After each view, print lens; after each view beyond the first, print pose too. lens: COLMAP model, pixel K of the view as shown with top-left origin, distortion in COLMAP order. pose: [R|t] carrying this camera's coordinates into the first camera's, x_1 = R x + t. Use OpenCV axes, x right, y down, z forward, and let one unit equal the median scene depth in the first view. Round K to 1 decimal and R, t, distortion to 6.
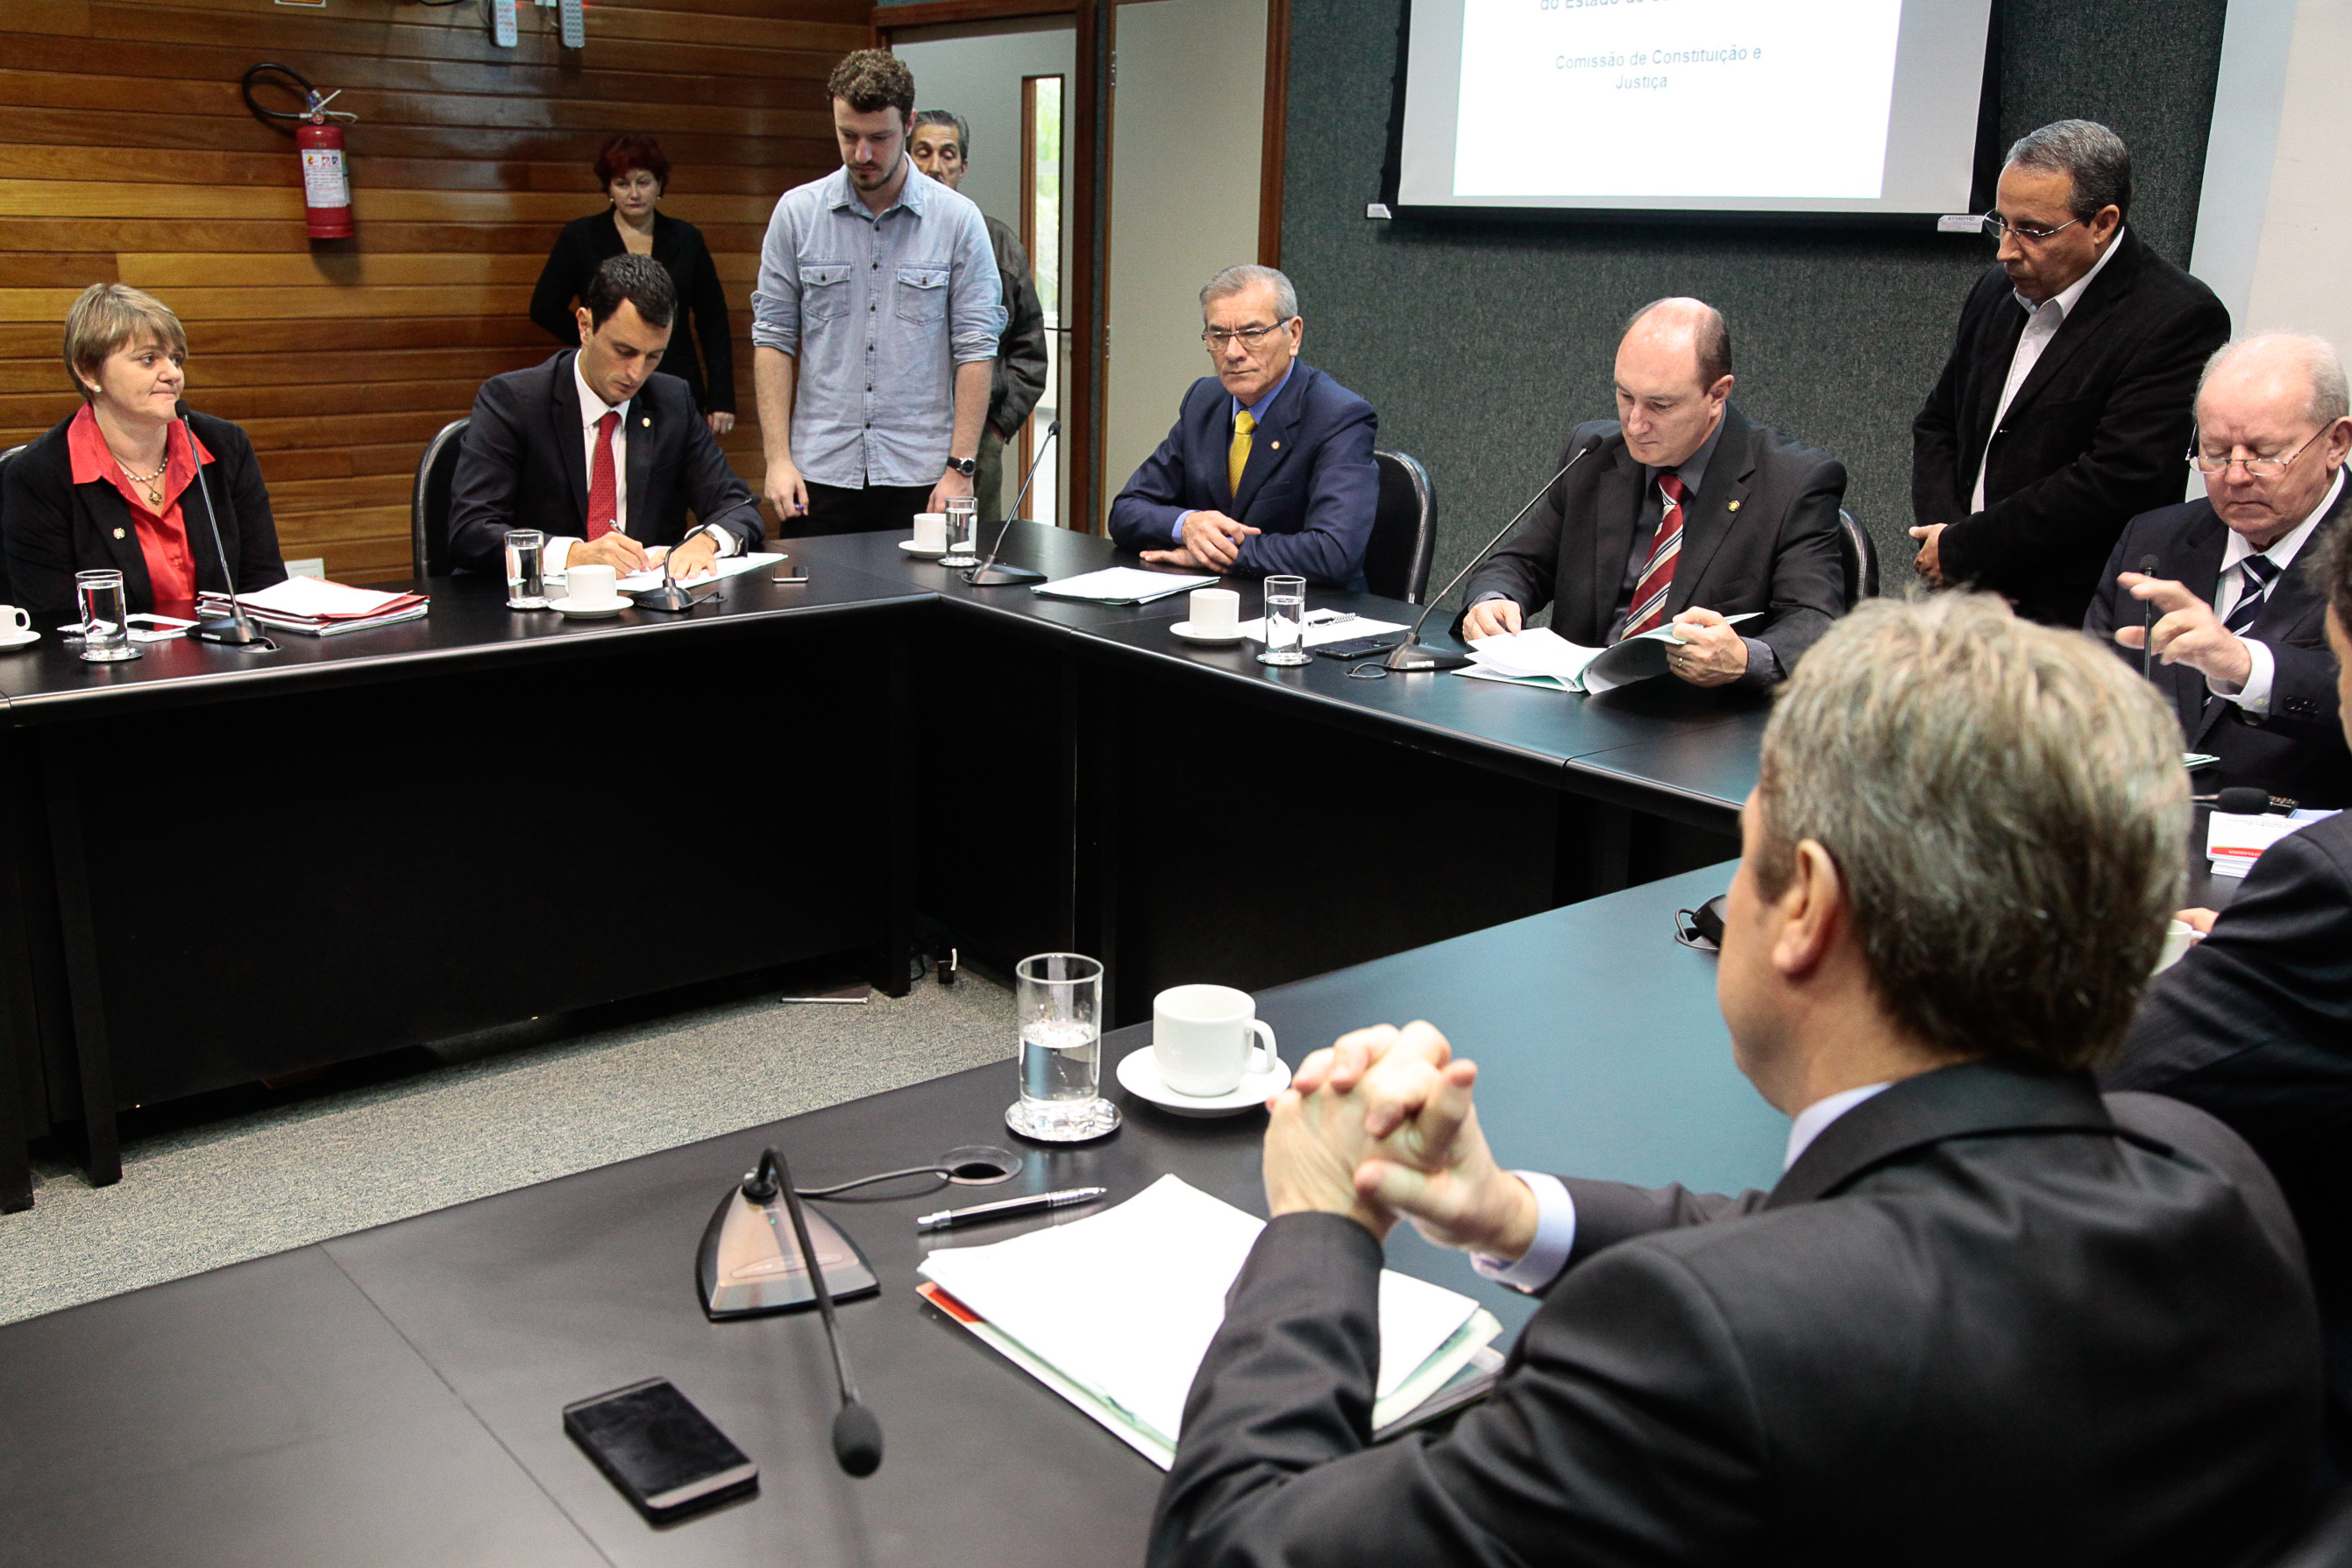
lens RADIAL K [[2156.7, 0, 1147.2], [0, 2156.7, 775.8], [0, 0, 1]] dist [-0.004551, 0.026038]
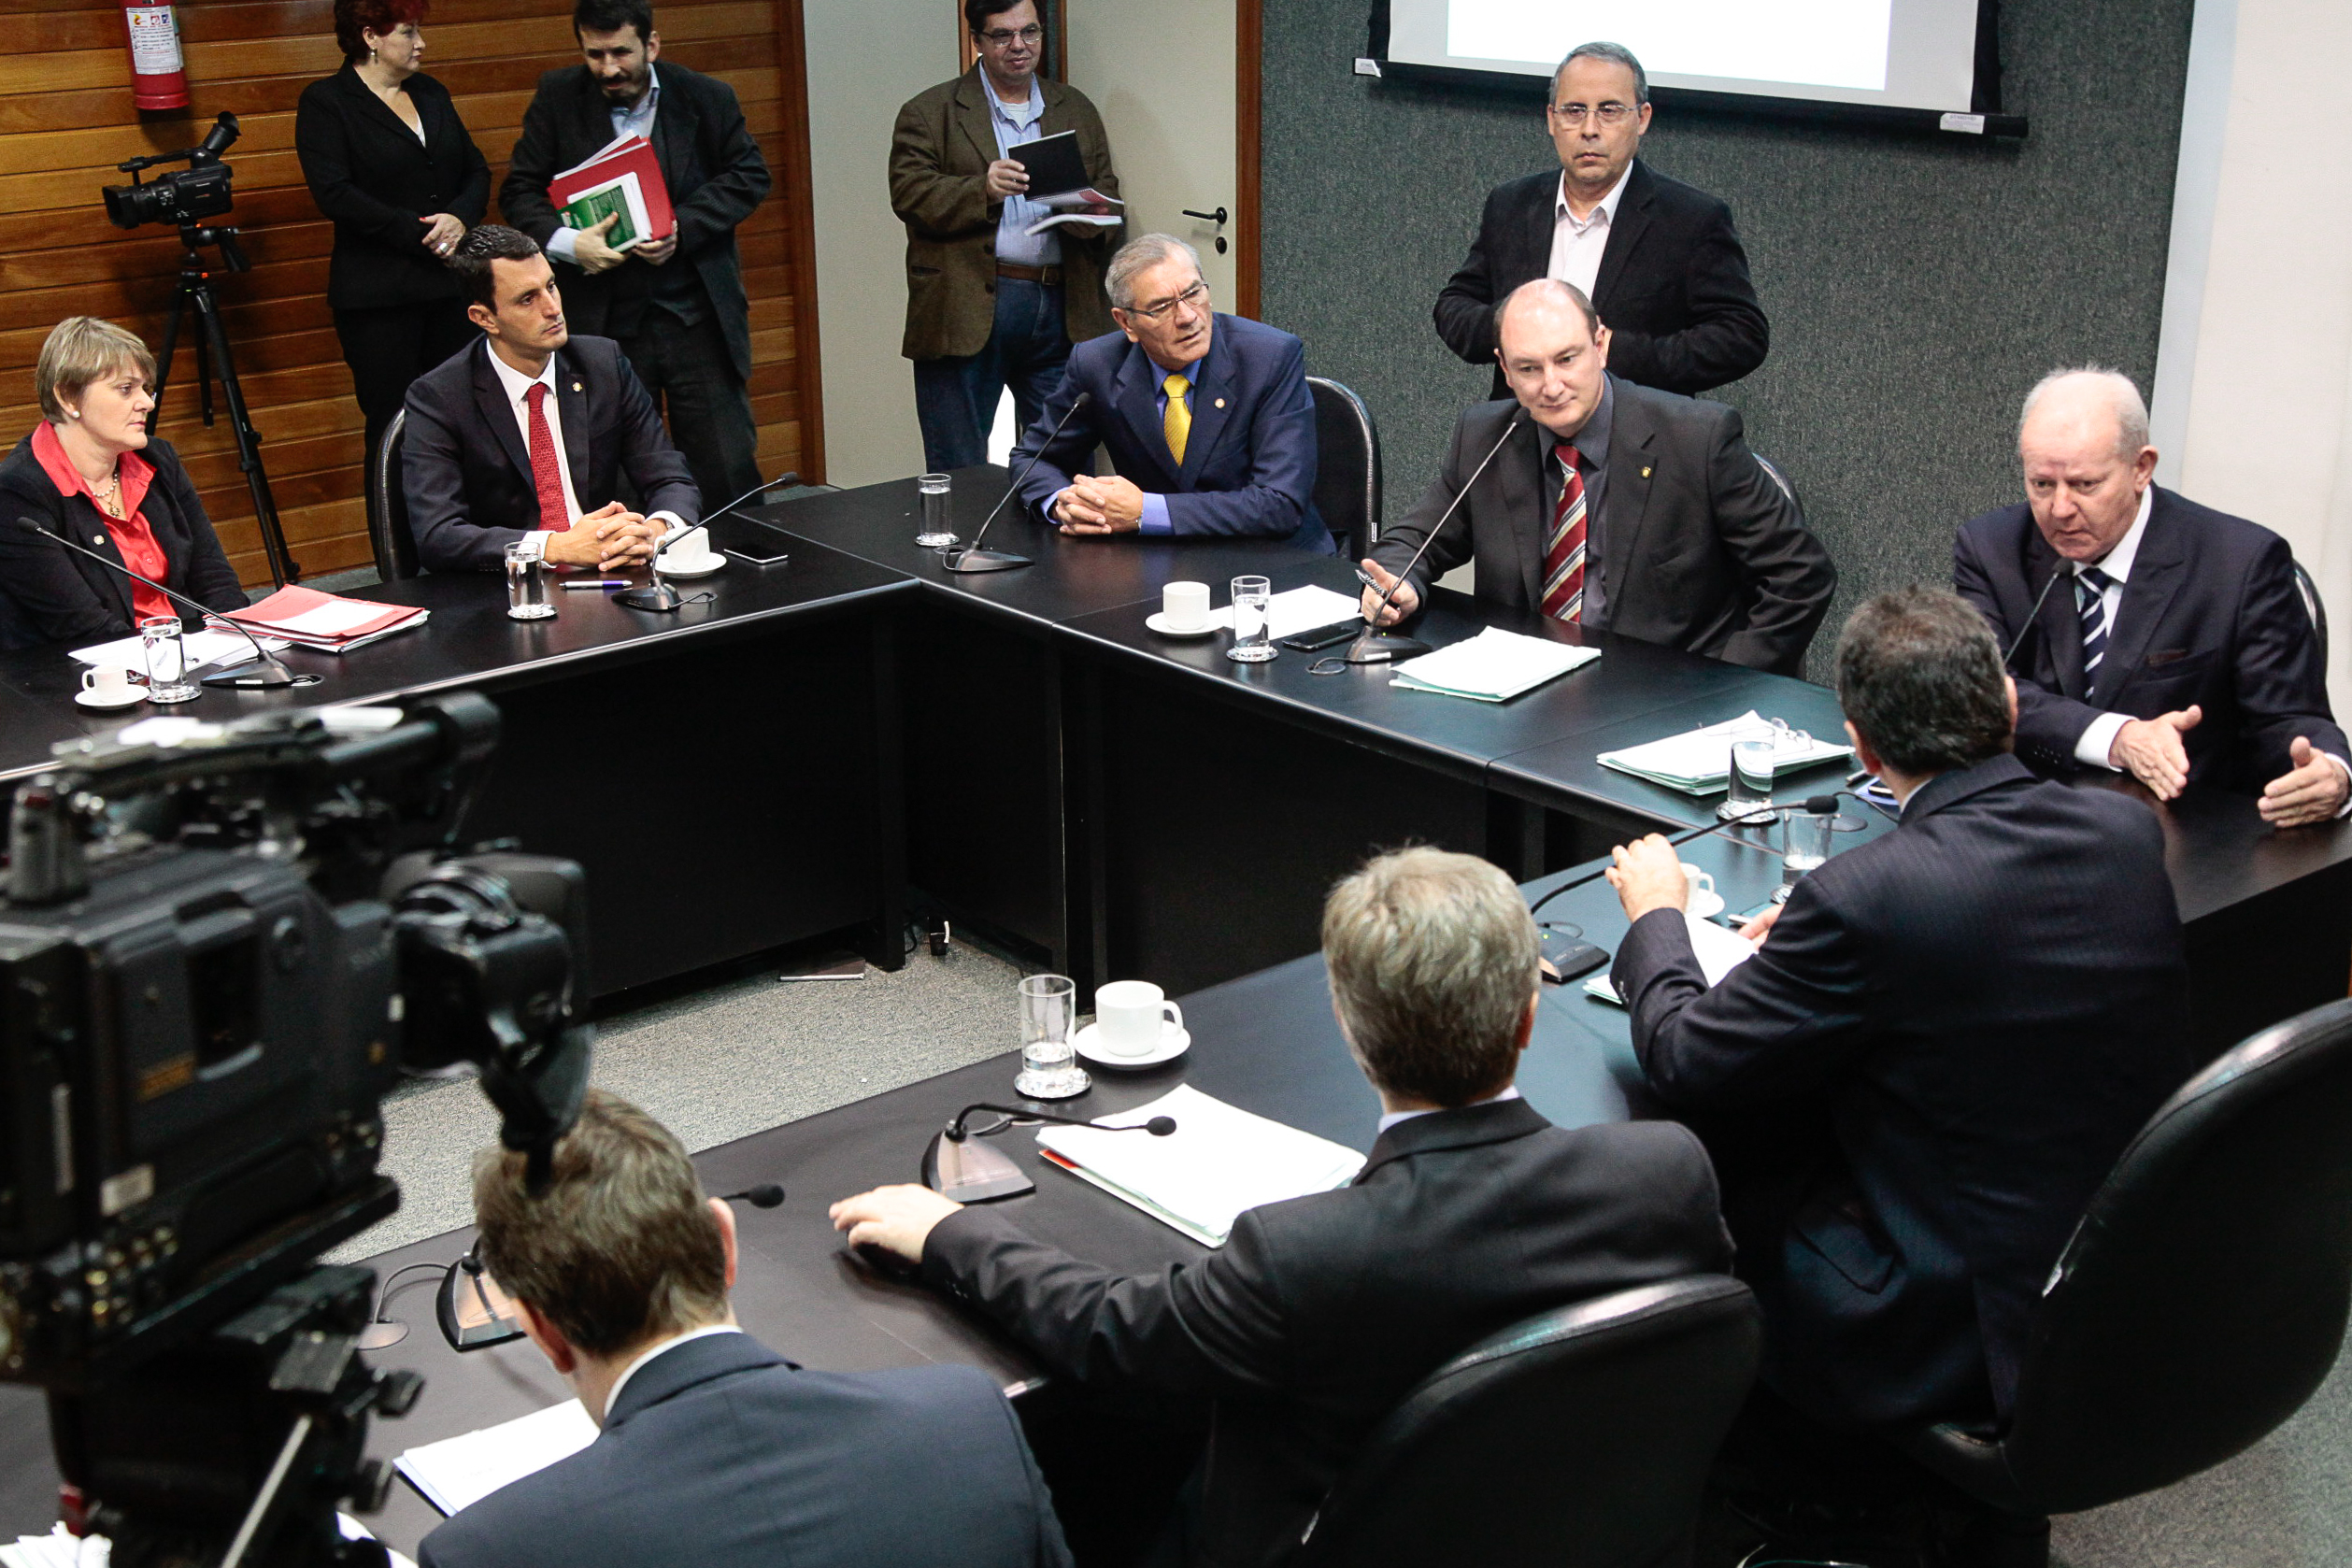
lens RADIAL K [[3168.1, 0, 1086.4], [0, 3168.1, 835.4], [0, 0, 1]] dist [0.110502, -0.023229]
pose [[0.999086, -0.037973, -0.019604, 0.006079], [0.039425, 0.996015, 0.079992, -0.068413], [0.016488, -0.080692, 0.996603, -0.427520]]
